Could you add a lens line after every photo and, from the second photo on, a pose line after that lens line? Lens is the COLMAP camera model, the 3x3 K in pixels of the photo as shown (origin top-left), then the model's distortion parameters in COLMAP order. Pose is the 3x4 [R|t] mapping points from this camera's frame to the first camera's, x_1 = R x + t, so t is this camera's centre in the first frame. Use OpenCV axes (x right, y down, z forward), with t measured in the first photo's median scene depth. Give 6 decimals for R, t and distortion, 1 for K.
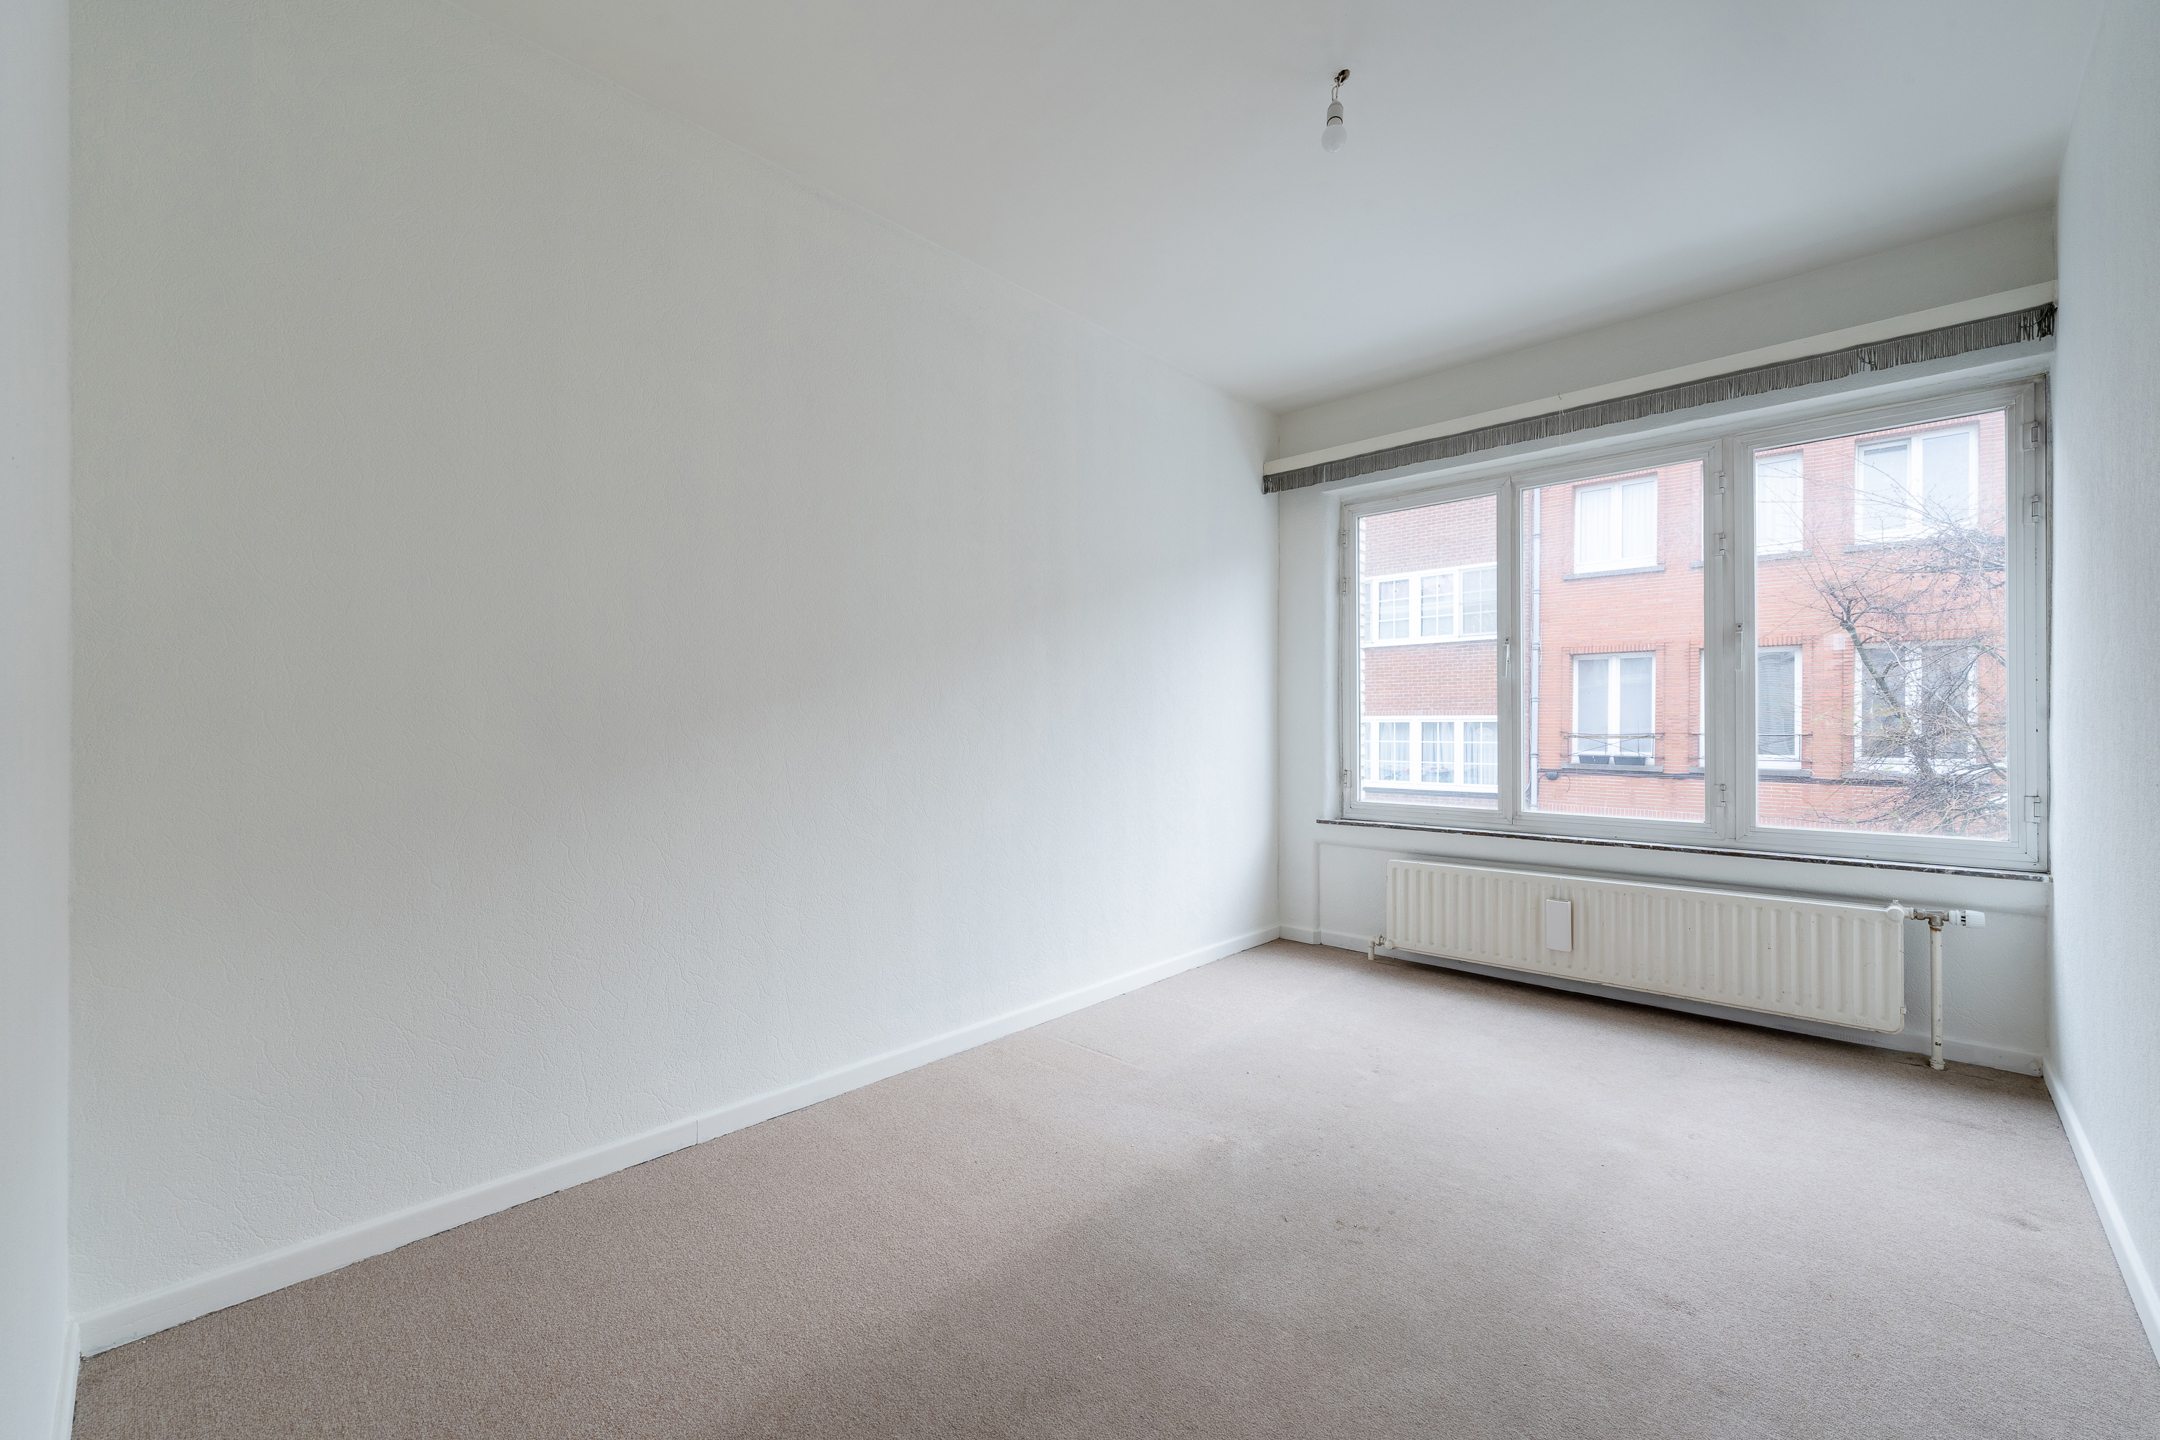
lens RADIAL K [[873.9, 0, 1080.5], [0, 873.9, 722.2], [0, 0, 1]] dist [-0.004204, -0.000559]
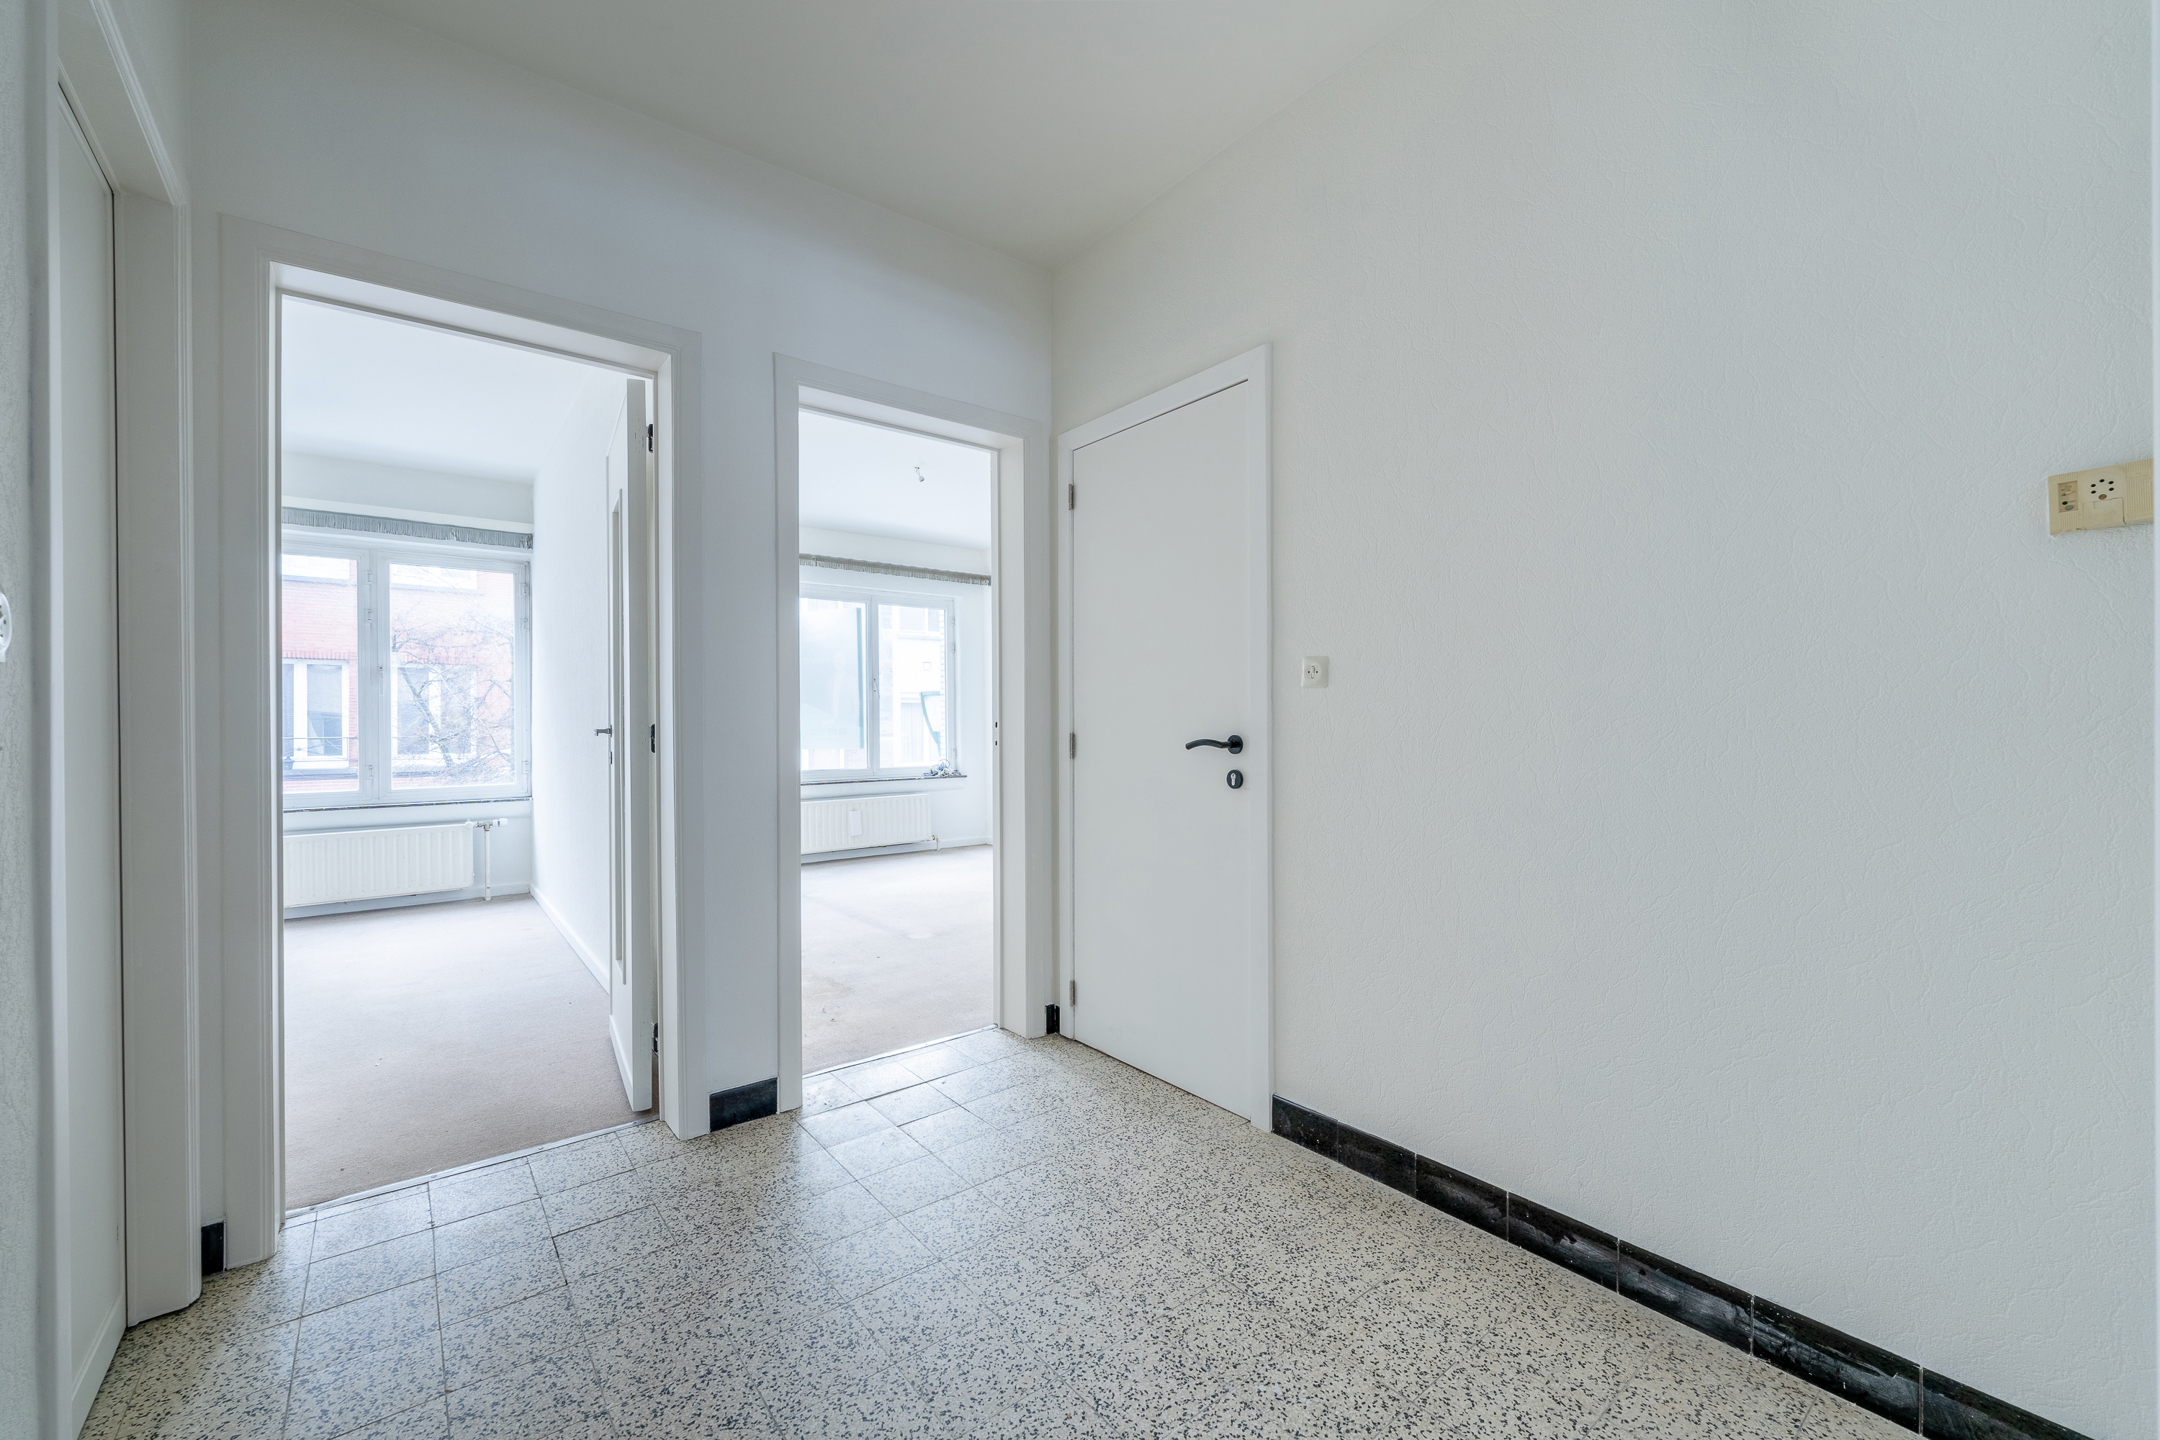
lens RADIAL K [[873.9, 0, 1078.0], [0, 873.9, 722.1], [0, 0, 1]] dist [-0.004204, -0.000559]
pose [[0.155284, -0.001654, 0.987868, -0.755694], [0.006081, 0.999981, 0.000718, -0.003090], [-0.987851, 0.005896, 0.155291, -0.628919]]
